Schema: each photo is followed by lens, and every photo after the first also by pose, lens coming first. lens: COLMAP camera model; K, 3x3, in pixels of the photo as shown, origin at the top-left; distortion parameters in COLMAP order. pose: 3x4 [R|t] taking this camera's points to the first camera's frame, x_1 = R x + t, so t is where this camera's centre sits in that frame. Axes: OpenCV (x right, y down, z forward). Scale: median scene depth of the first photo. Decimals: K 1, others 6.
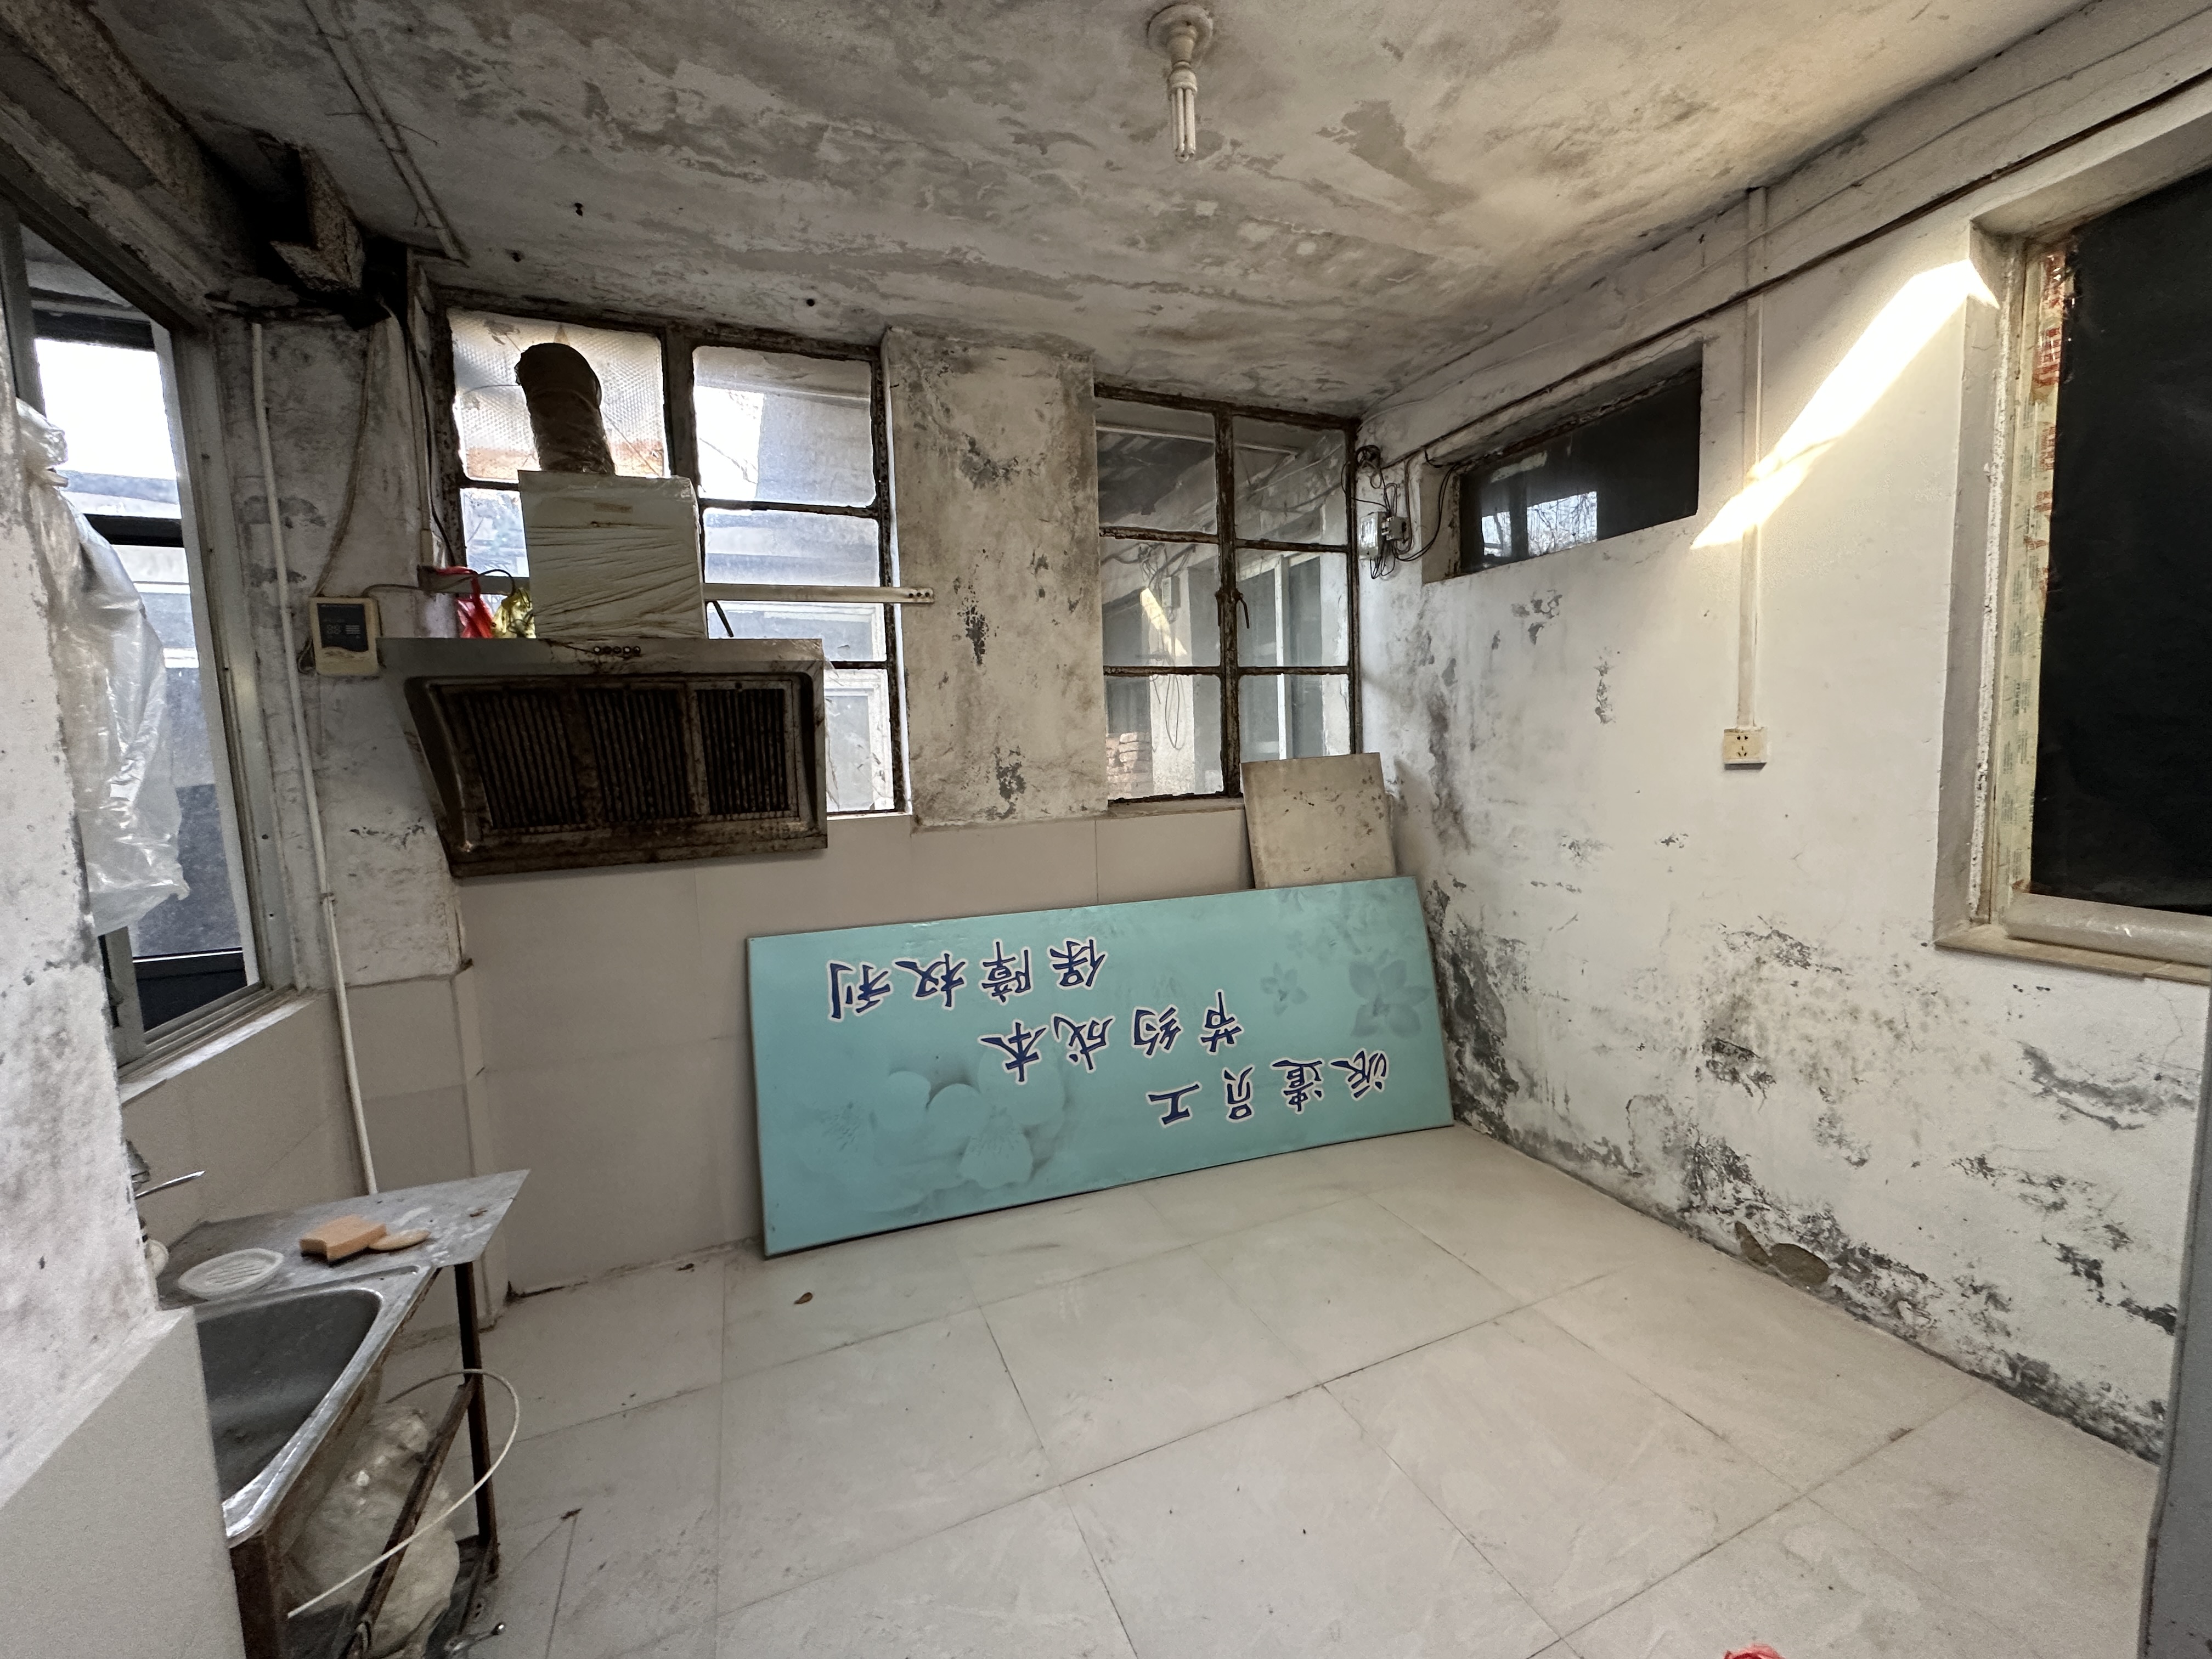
lens RADIAL K [[886.1, 0, 1109.0], [0, 886.1, 842.0], [0, 0, 1]] dist [0.001137, 0.000174]
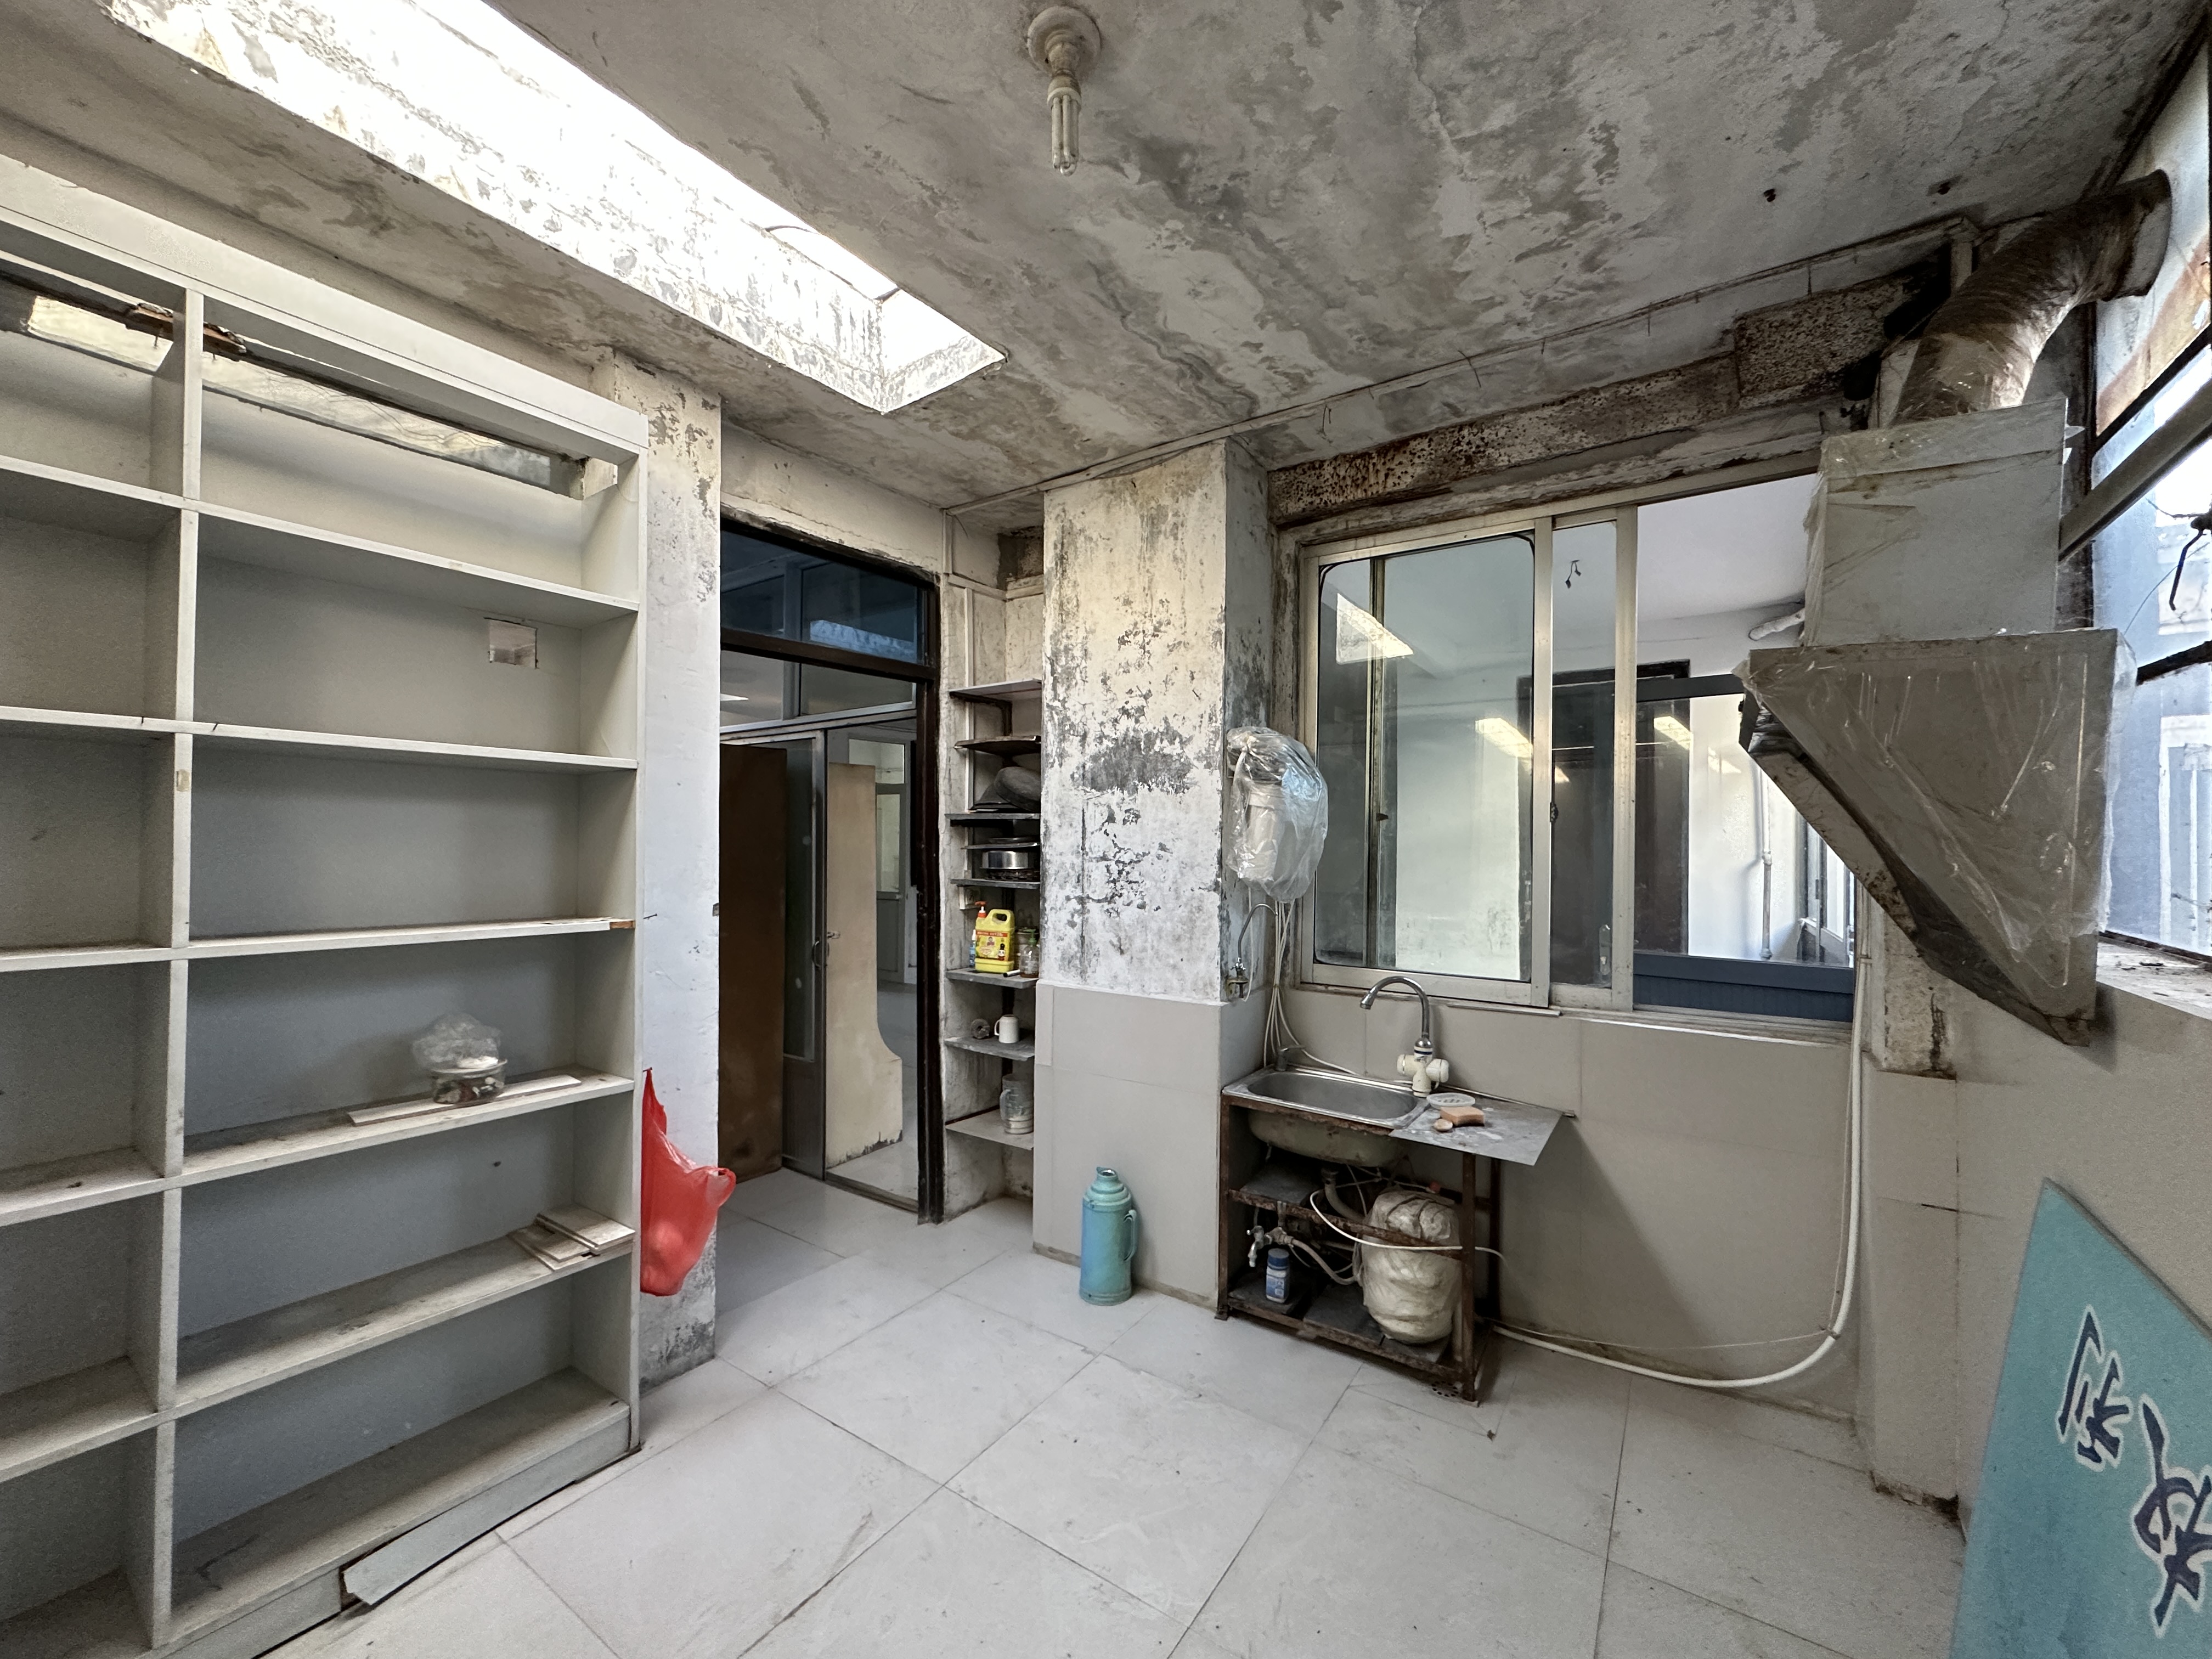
lens RADIAL K [[886.1, 0, 1099.1], [0, 886.1, 837.4], [0, 0, 1]] dist [0.001137, 0.000174]
pose [[-0.833566, 0.032468, -0.551464, 0.552390], [-0.025808, 0.994892, 0.097586, -0.201375], [0.551816, 0.095576, -0.828471, 1.770264]]
